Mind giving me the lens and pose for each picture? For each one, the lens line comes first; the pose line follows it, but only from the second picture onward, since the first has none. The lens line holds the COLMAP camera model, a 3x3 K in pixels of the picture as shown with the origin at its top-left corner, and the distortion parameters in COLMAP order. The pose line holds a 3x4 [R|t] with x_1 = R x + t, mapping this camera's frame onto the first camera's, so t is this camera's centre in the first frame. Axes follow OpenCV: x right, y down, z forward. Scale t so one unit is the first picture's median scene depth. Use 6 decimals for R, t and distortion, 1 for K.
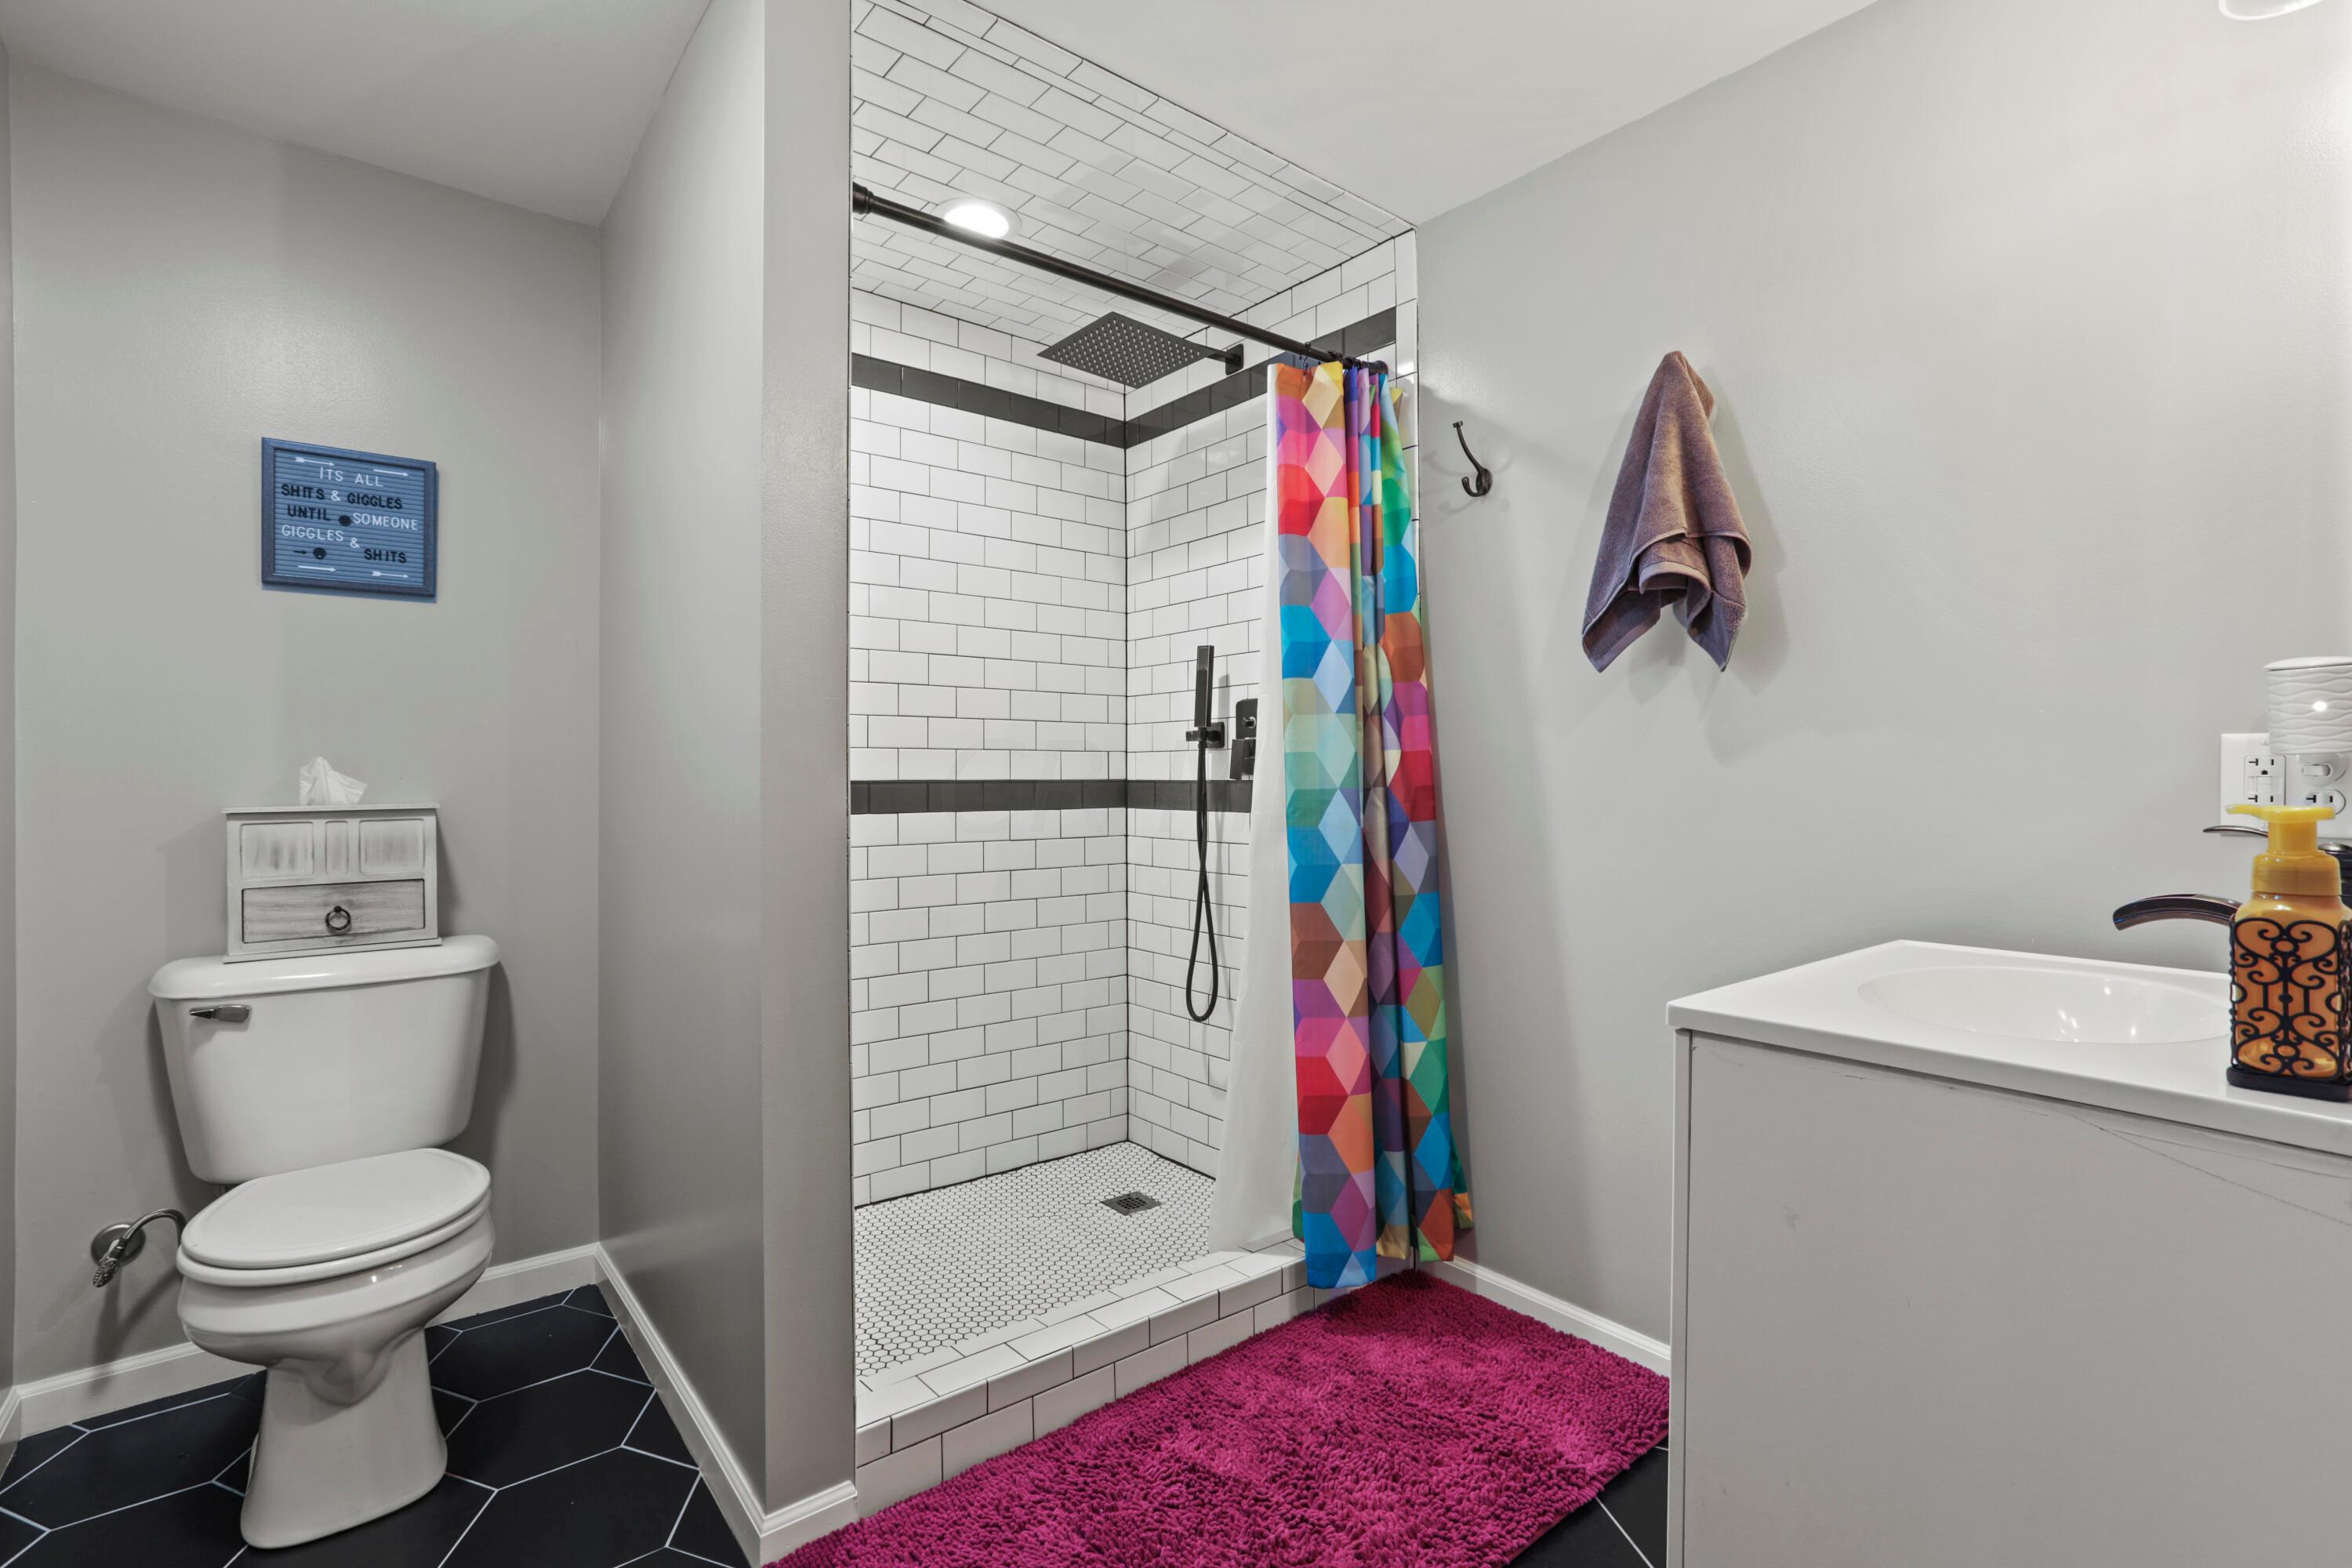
lens RADIAL K [[1094.8, 0, 1171.7], [0, 1094.8, 775.2], [0, 0, 1]] dist [-0.055244, 0.021377]
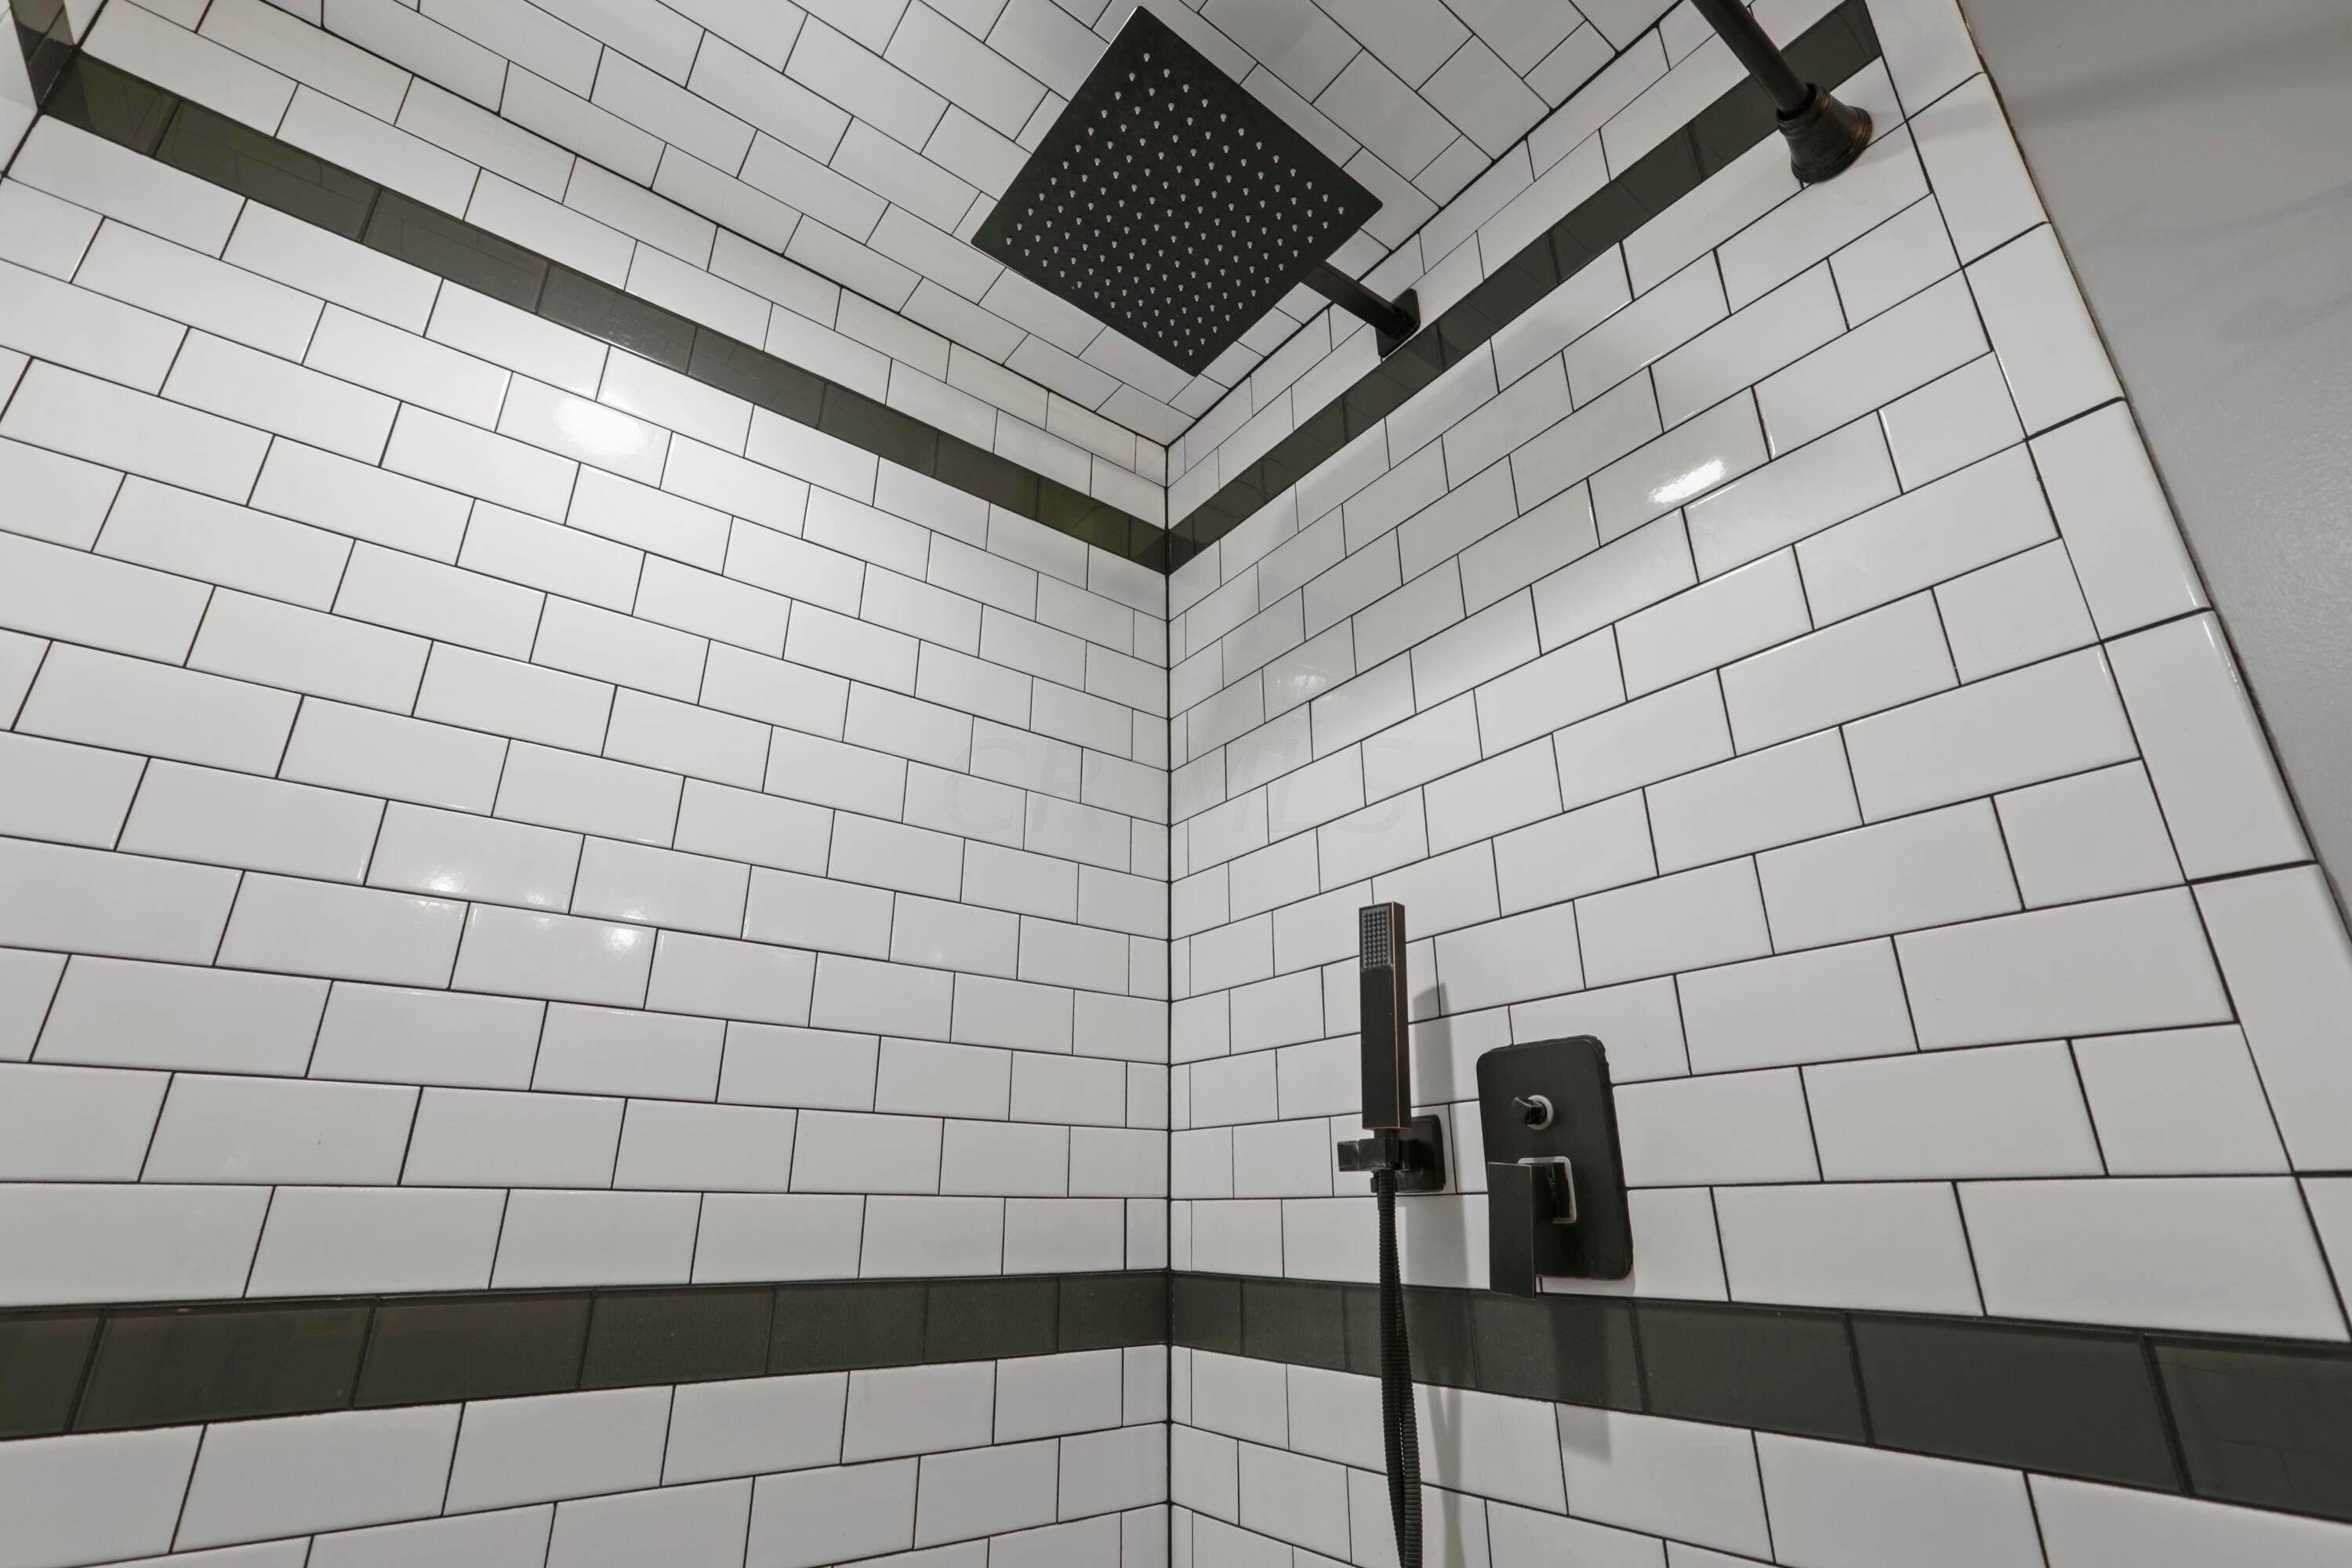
lens RADIAL K [[1094.8, 0, 1171.7], [0, 1094.8, 775.2], [0, 0, 1]] dist [-0.055244, 0.021377]
pose [[0.999486, -0.011147, -0.030051, -0.027791], [-0.000945, 0.926921, -0.375254, -0.017016], [0.032038, 0.375090, 0.926435, 0.590549]]
